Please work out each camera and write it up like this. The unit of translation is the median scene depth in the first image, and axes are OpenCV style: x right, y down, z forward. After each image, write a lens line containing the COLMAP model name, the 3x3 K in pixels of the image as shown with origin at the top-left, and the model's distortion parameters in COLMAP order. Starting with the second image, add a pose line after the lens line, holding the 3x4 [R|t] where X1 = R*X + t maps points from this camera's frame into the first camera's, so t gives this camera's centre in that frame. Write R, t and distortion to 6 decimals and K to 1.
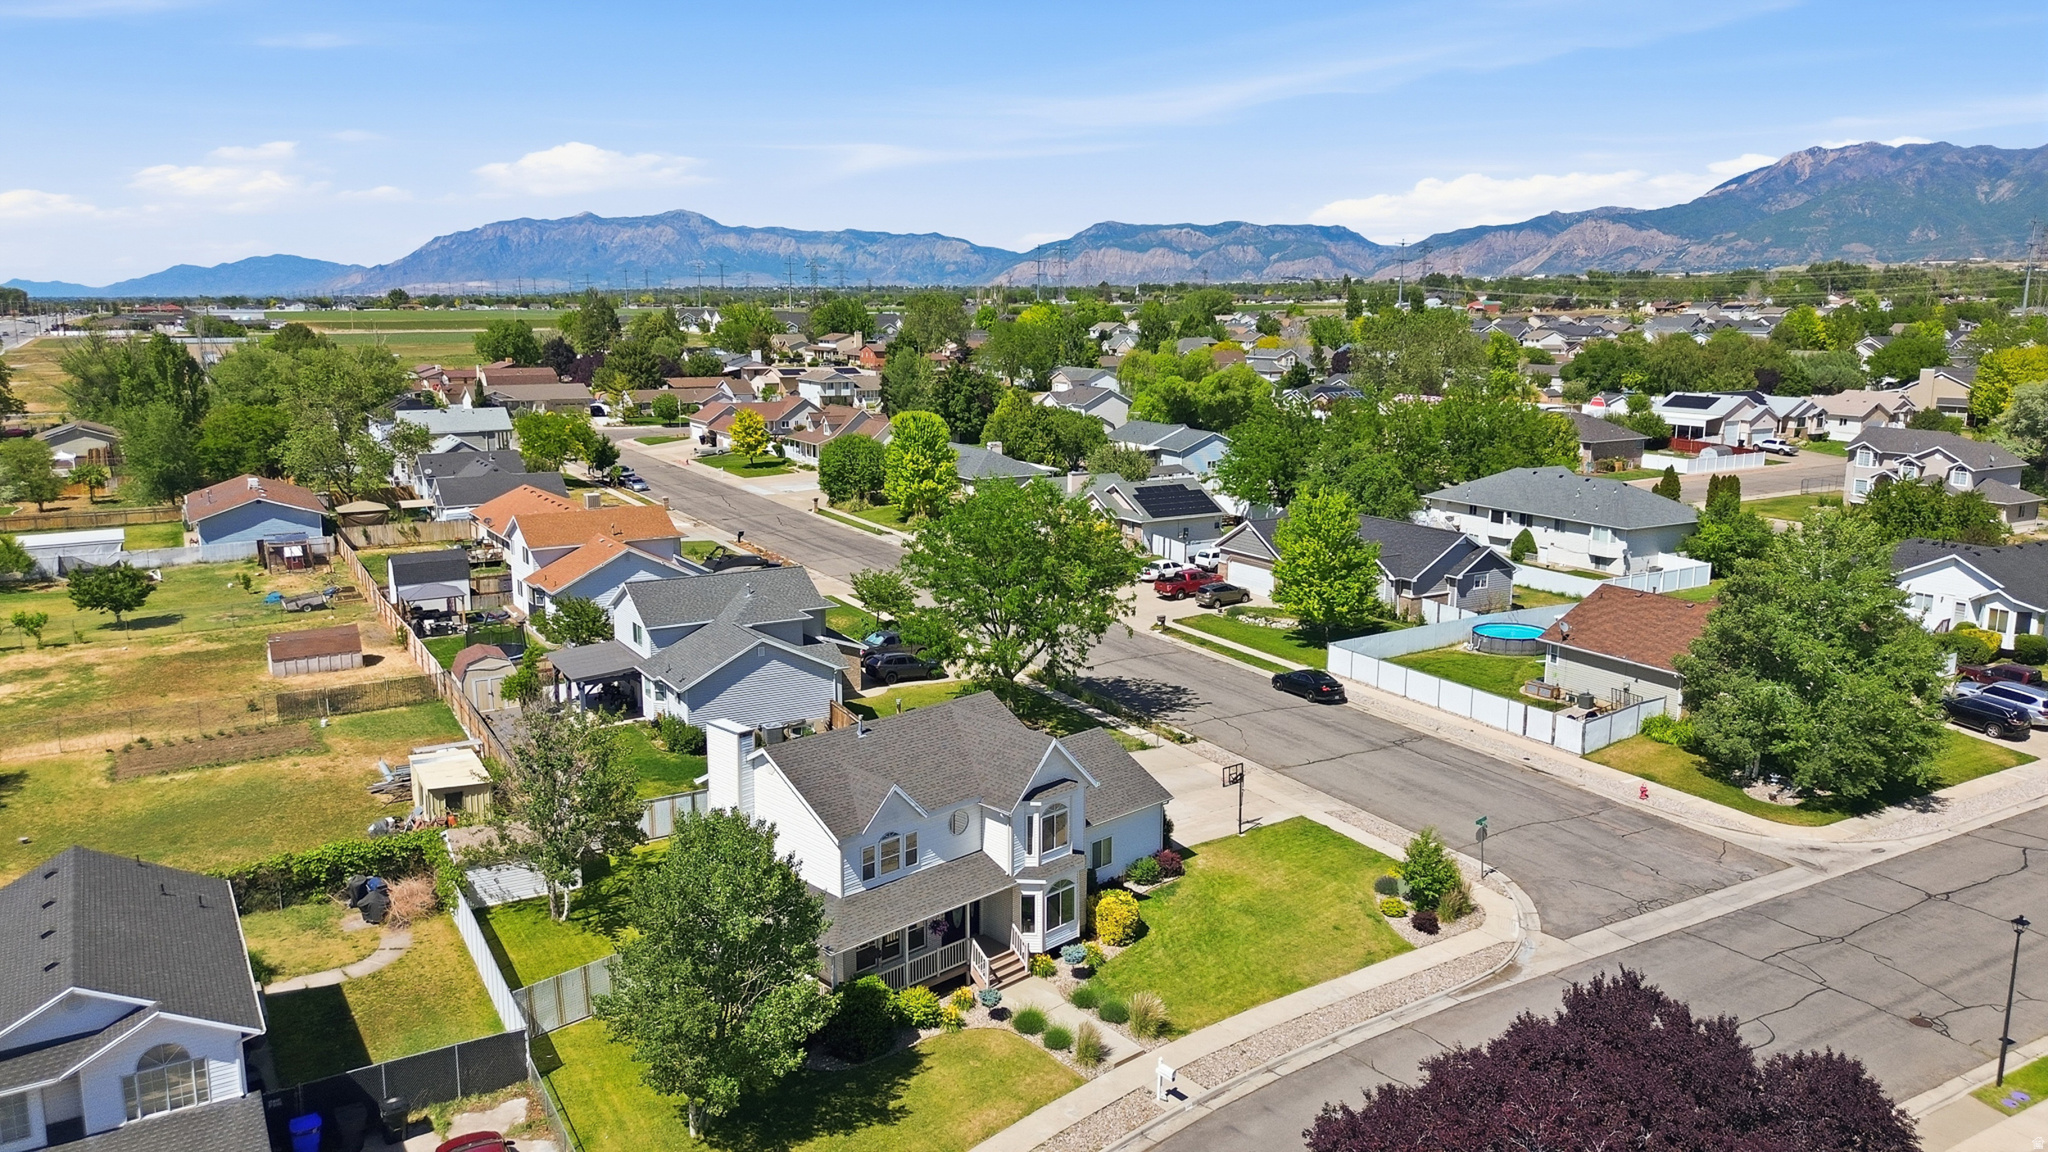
lens RADIAL K [[1484.4, 0, 1024.0], [0, 1484.4, 576.0], [0, 0, 1]] dist [0.027997, 0.001293]
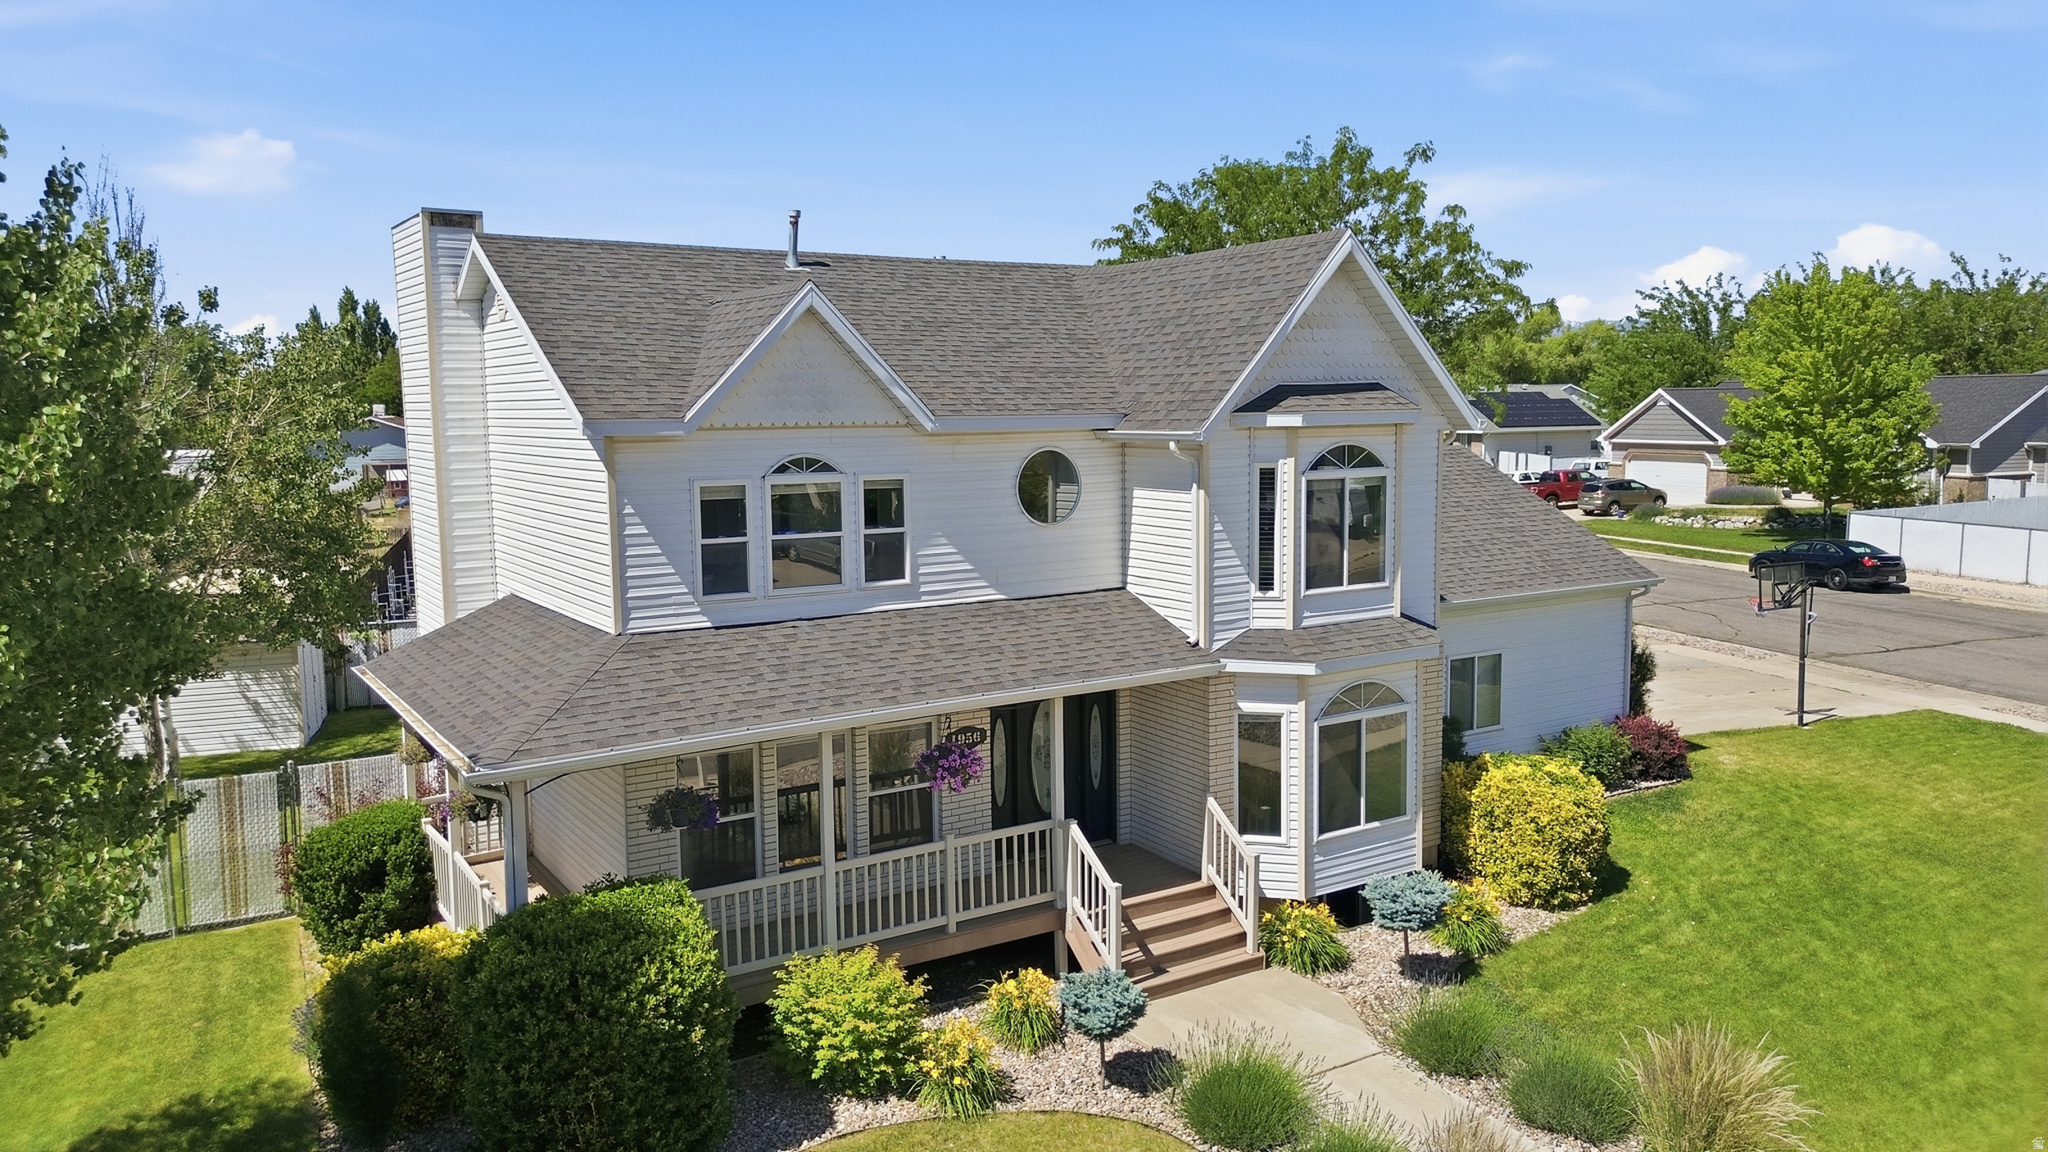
lens RADIAL K [[1459.1, 0, 995.0], [0, 1459.1, 582.5], [0, 0, 1]] dist [0.005317, 0.000304]
pose [[0.975626, 0.003799, -0.219407, 0.016149], [-0.020507, 0.997053, -0.073924, 0.210560], [0.218479, 0.076622, 0.972829, 0.676807]]
